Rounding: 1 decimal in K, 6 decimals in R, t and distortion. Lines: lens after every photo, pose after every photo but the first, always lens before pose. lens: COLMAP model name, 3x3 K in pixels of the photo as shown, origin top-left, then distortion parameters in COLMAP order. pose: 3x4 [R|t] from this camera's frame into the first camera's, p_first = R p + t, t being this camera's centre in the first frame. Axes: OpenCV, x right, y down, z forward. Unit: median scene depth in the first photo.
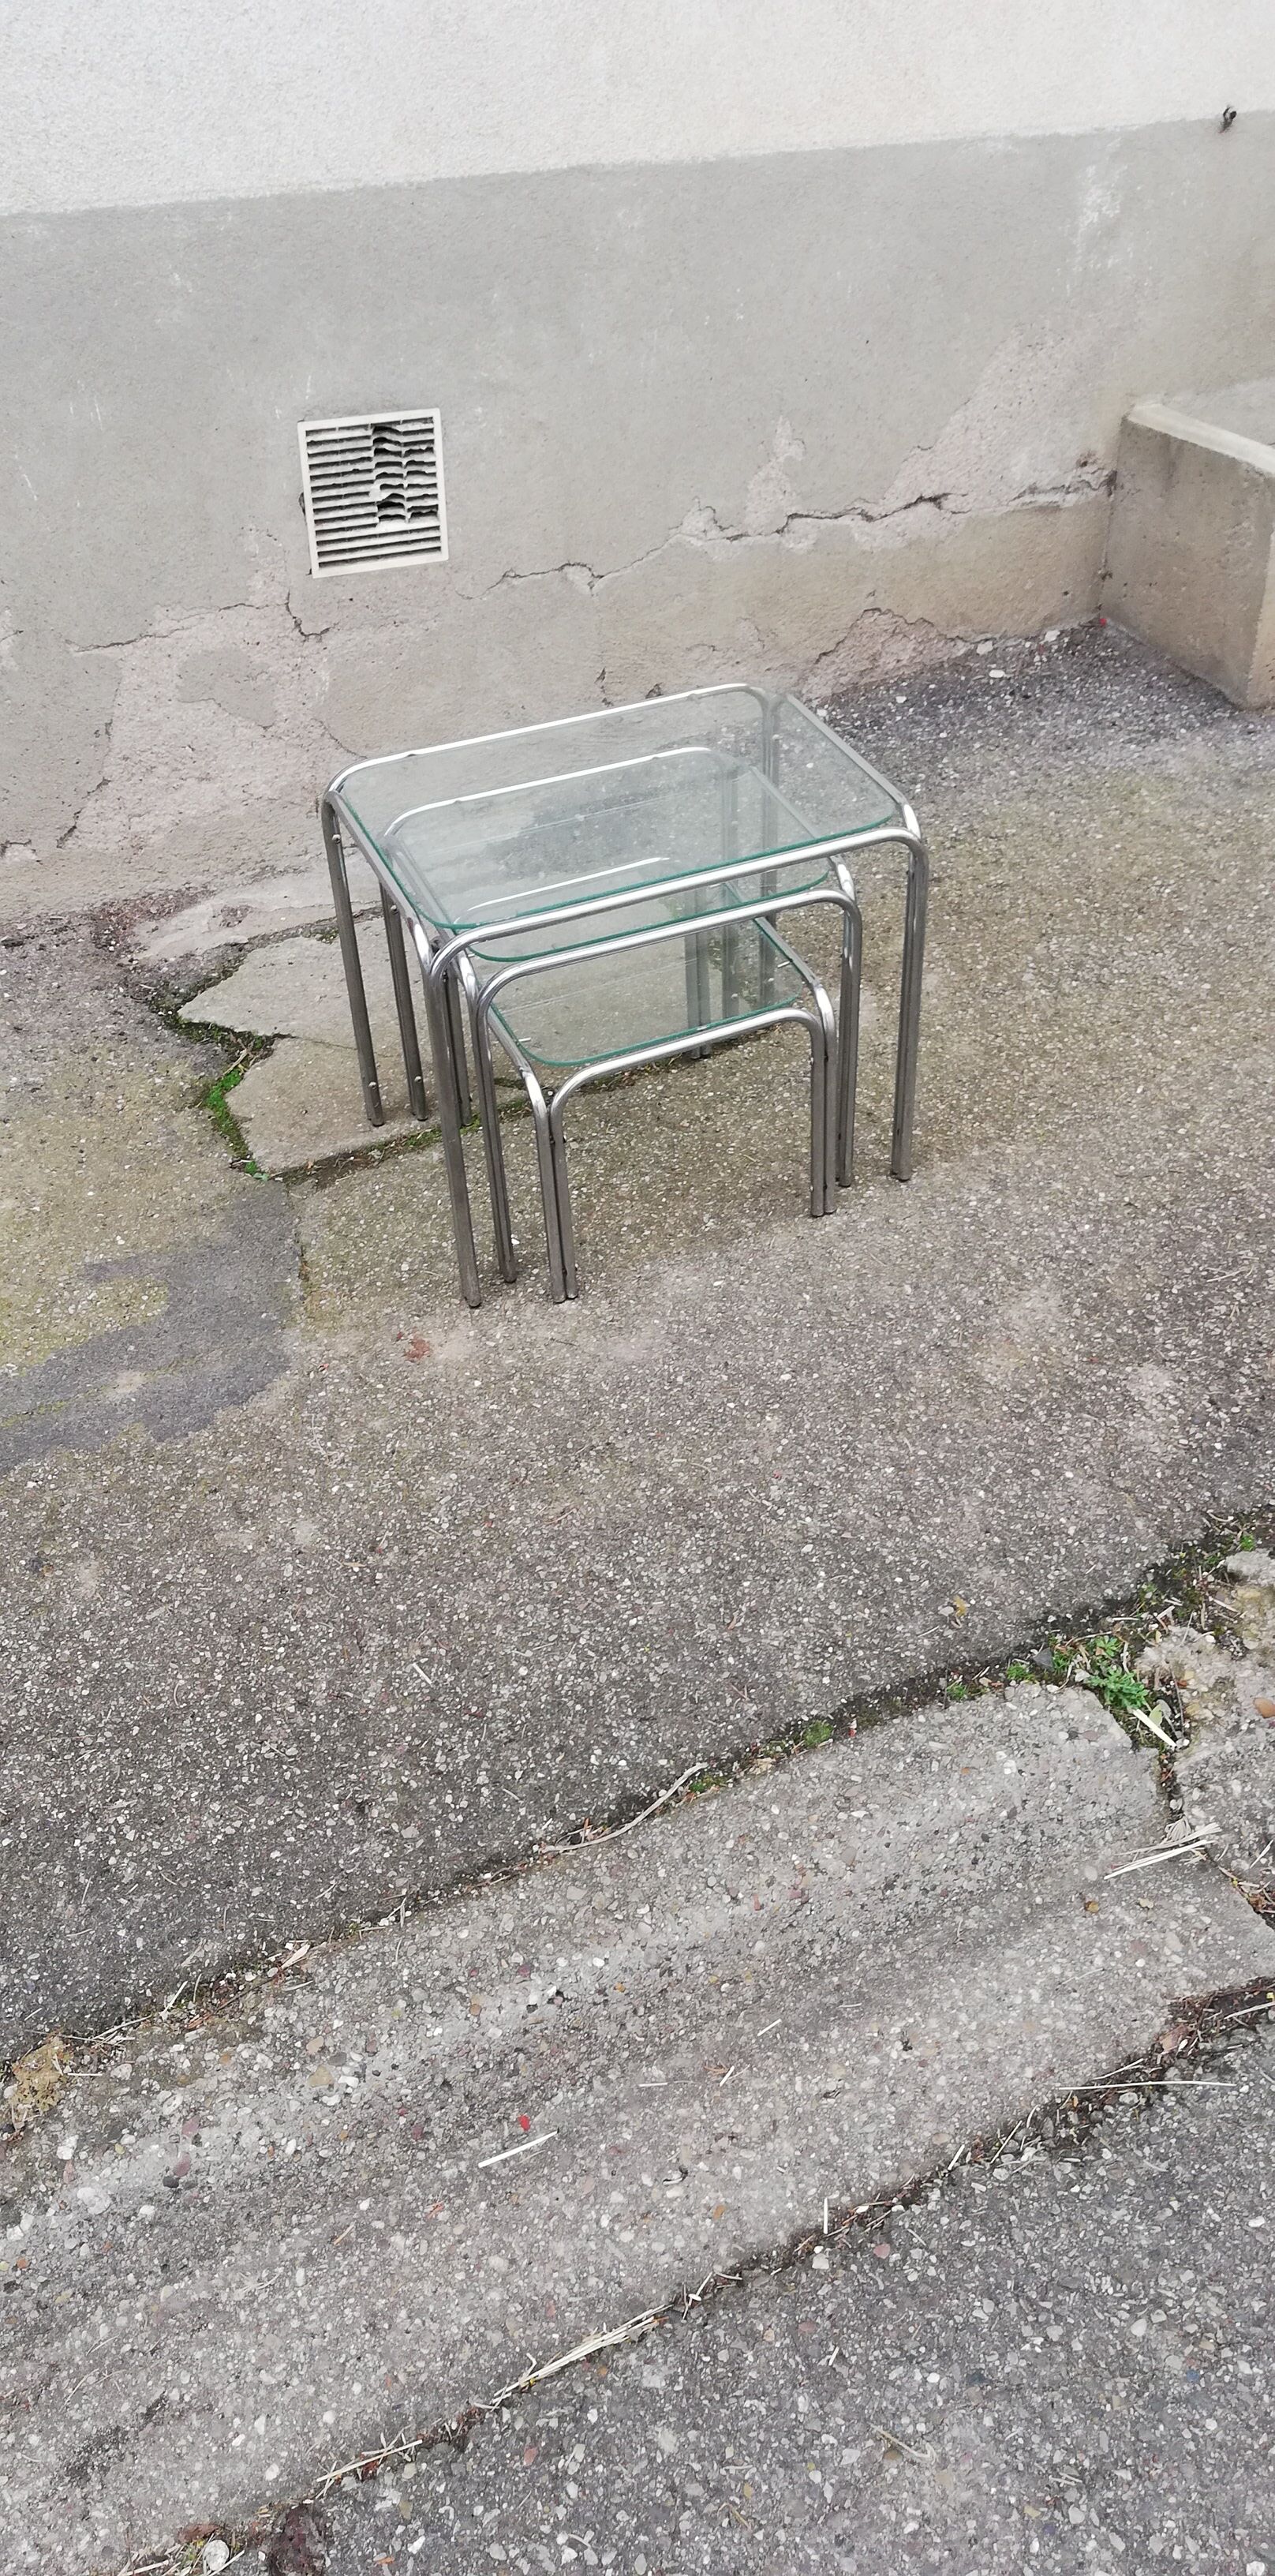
lens RADIAL K [[1909.3, 0, 650.1], [0, 1909.3, 1286.4], [0, 0, 1]] dist [0.079199, -0.162126]
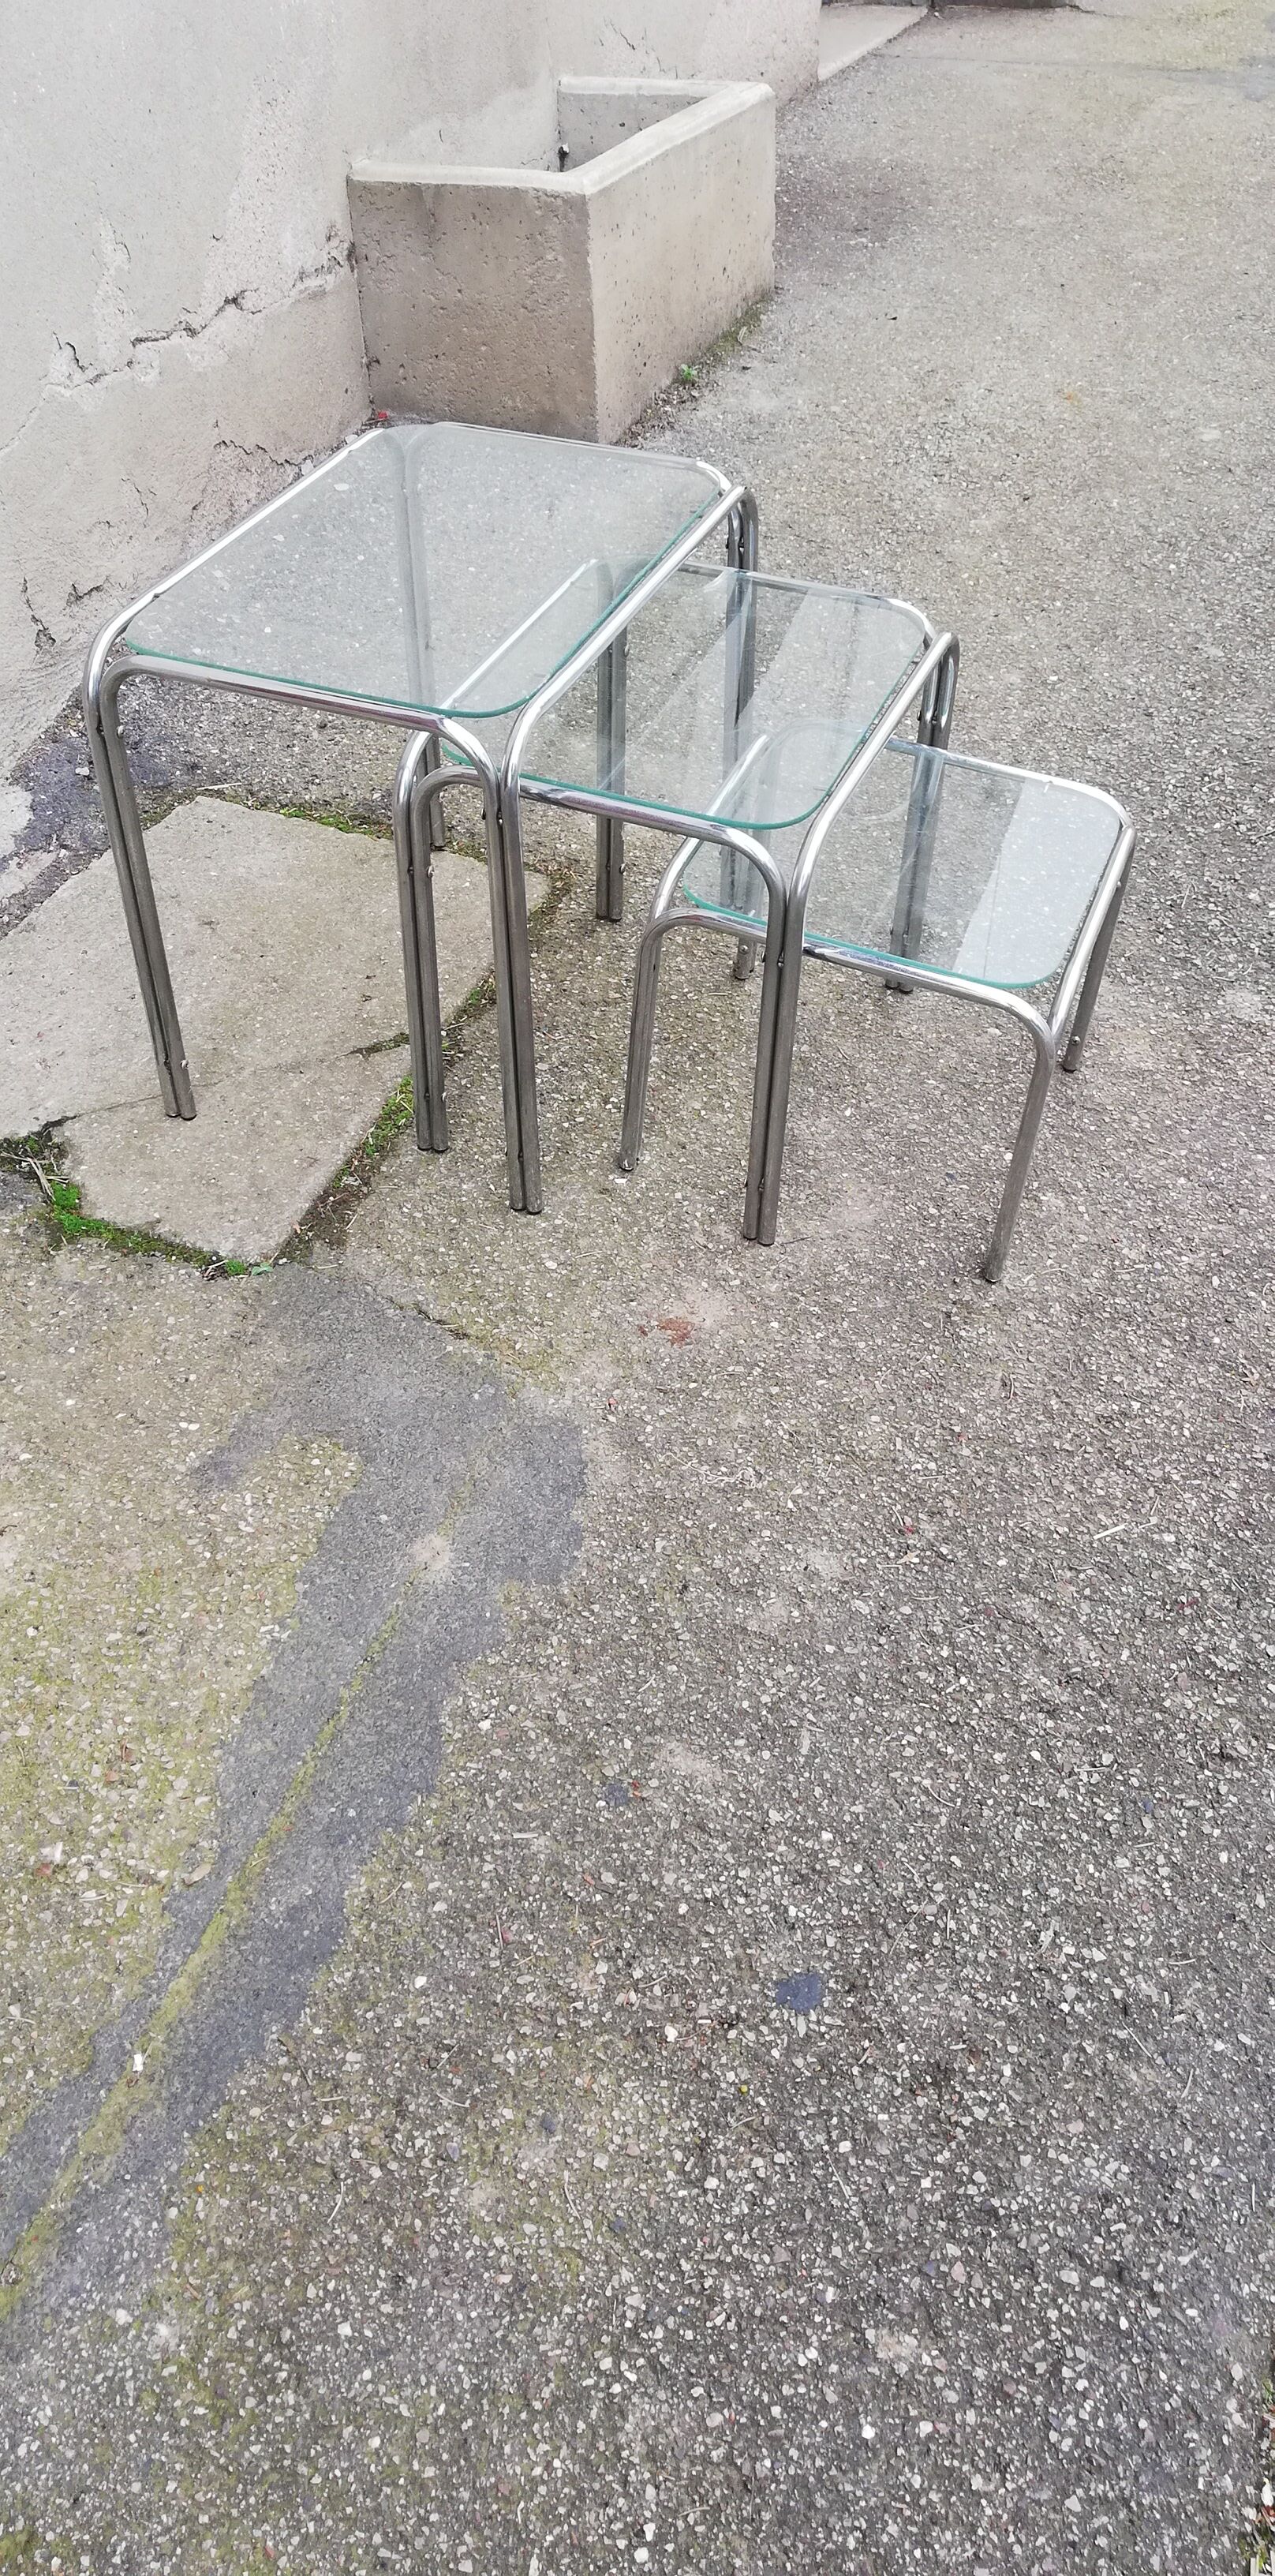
lens RADIAL K [[1910.7, 0, 637.5], [0, 1910.7, 1288.0], [0, 0, 1]] dist [0.055115, -0.083759]
pose [[0.719785, -0.455965, 0.523455, -0.439632], [0.442625, 0.882329, 0.159930, -0.094410], [-0.534782, 0.116580, 0.836909, 0.284778]]
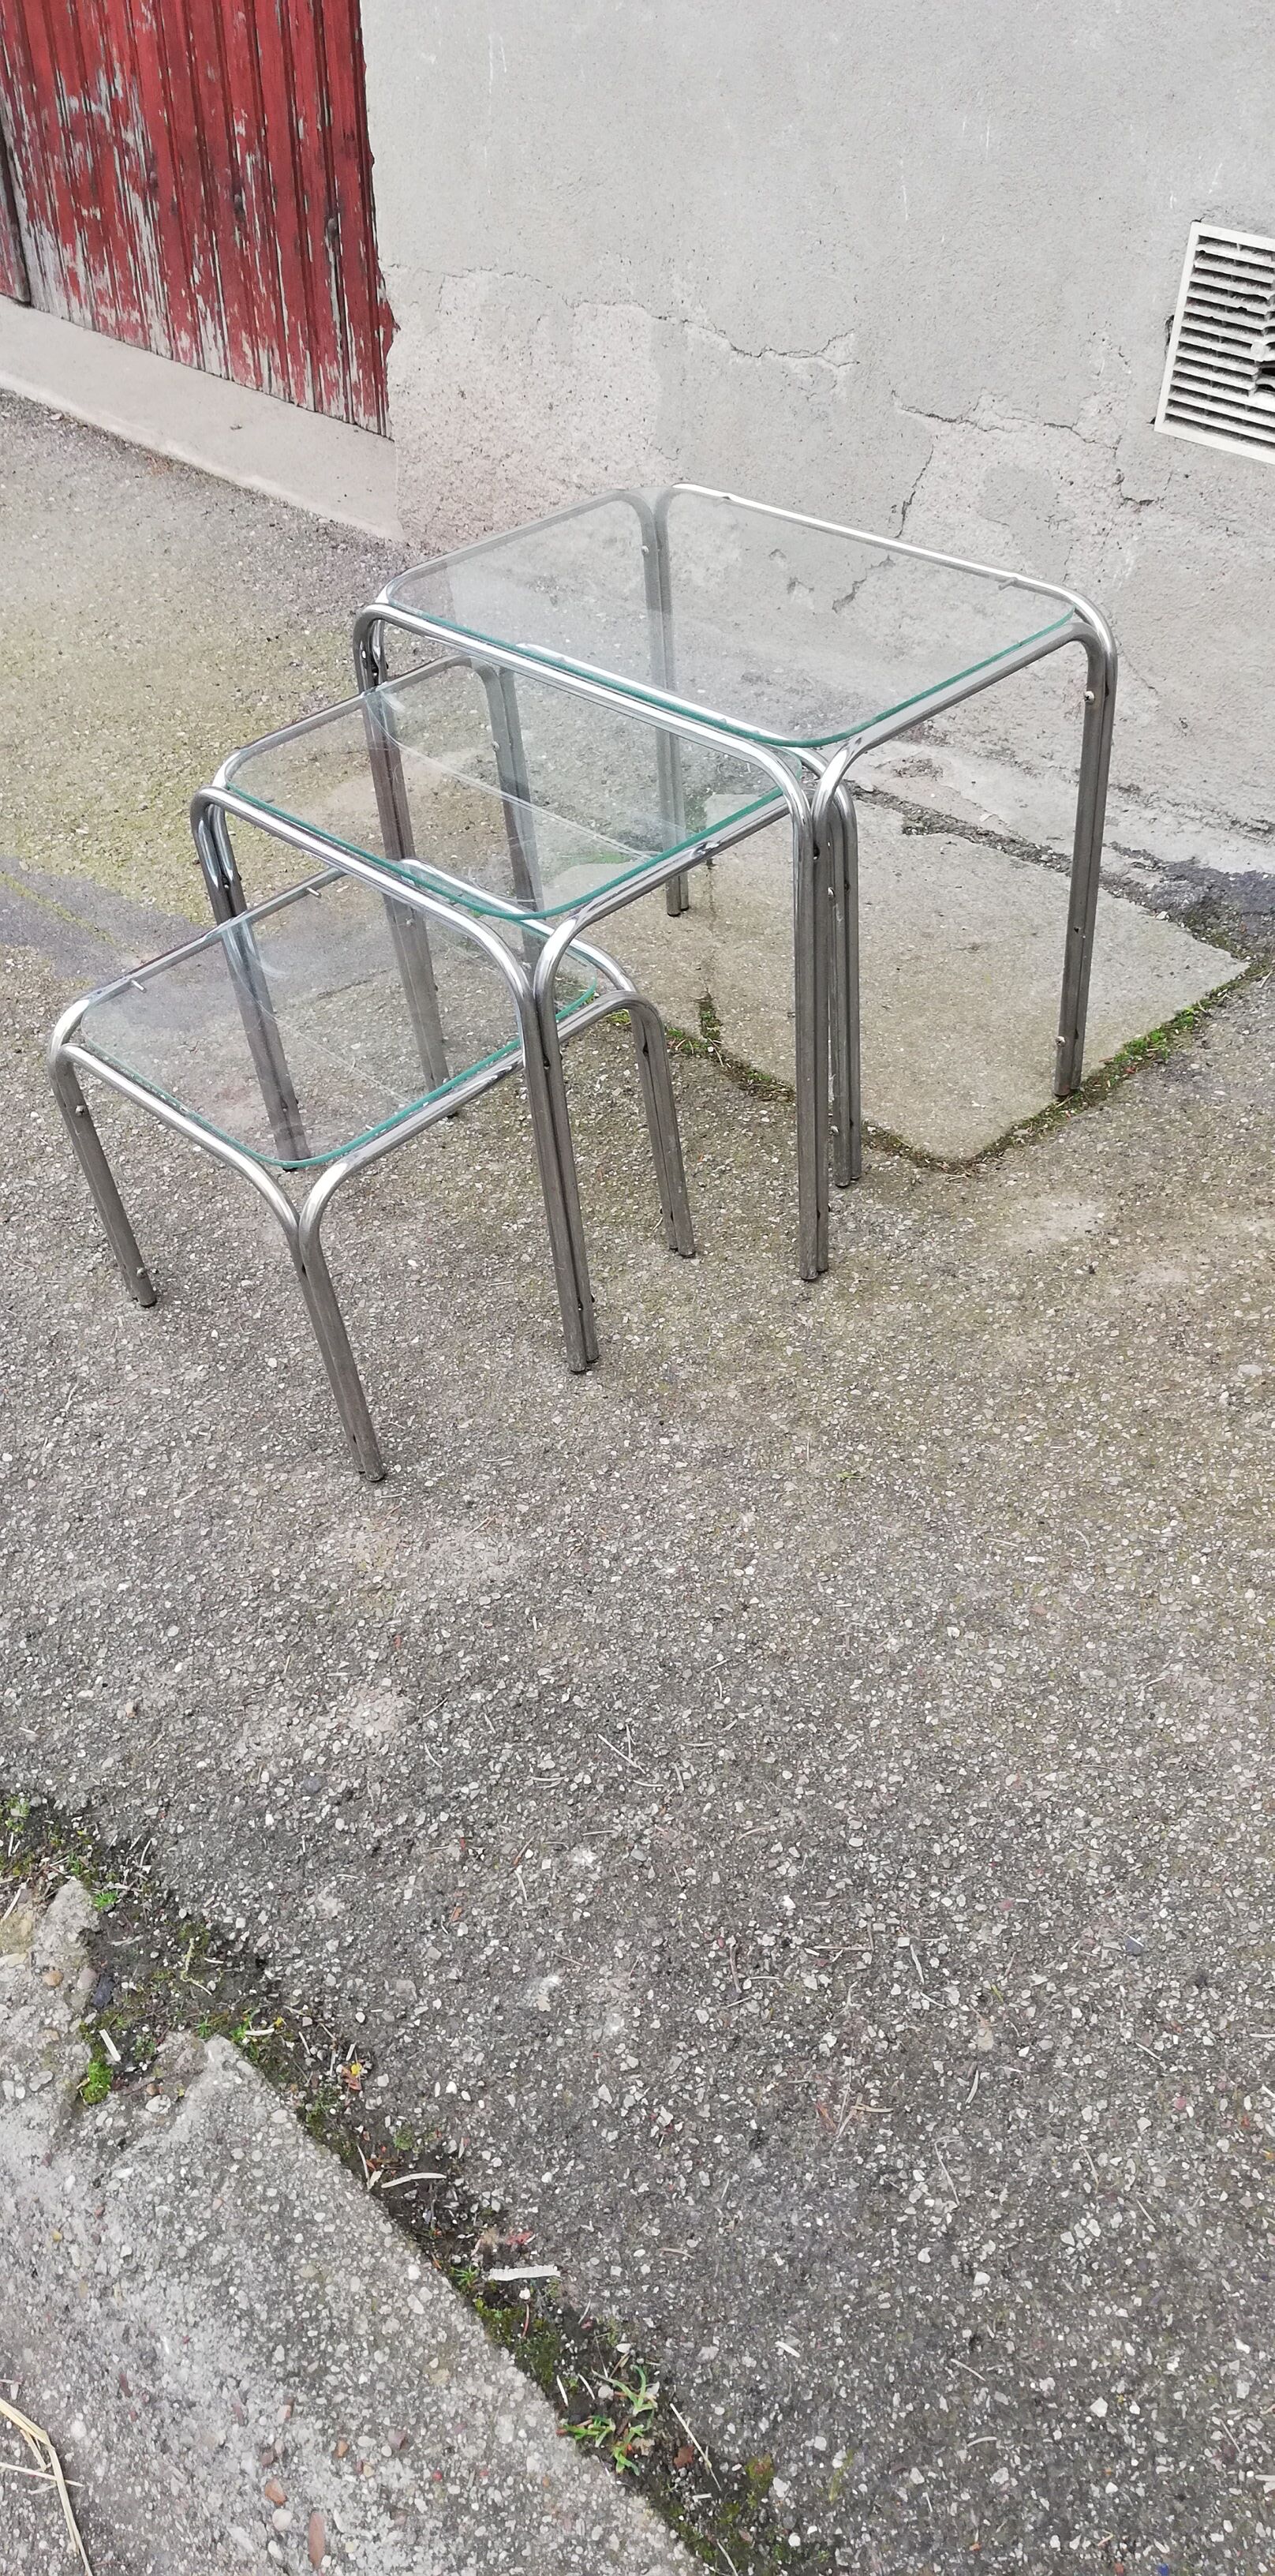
lens RADIAL K [[1939.5, 0, 649.8], [0, 1939.5, 1288.4], [0, 0, 1]] dist [0.051149, -0.071682]
pose [[0.344516, 0.617597, -0.707024, 0.547571], [-0.587008, 0.729458, 0.351159, -0.284056], [0.732619, 0.294049, 0.613845, 0.488305]]
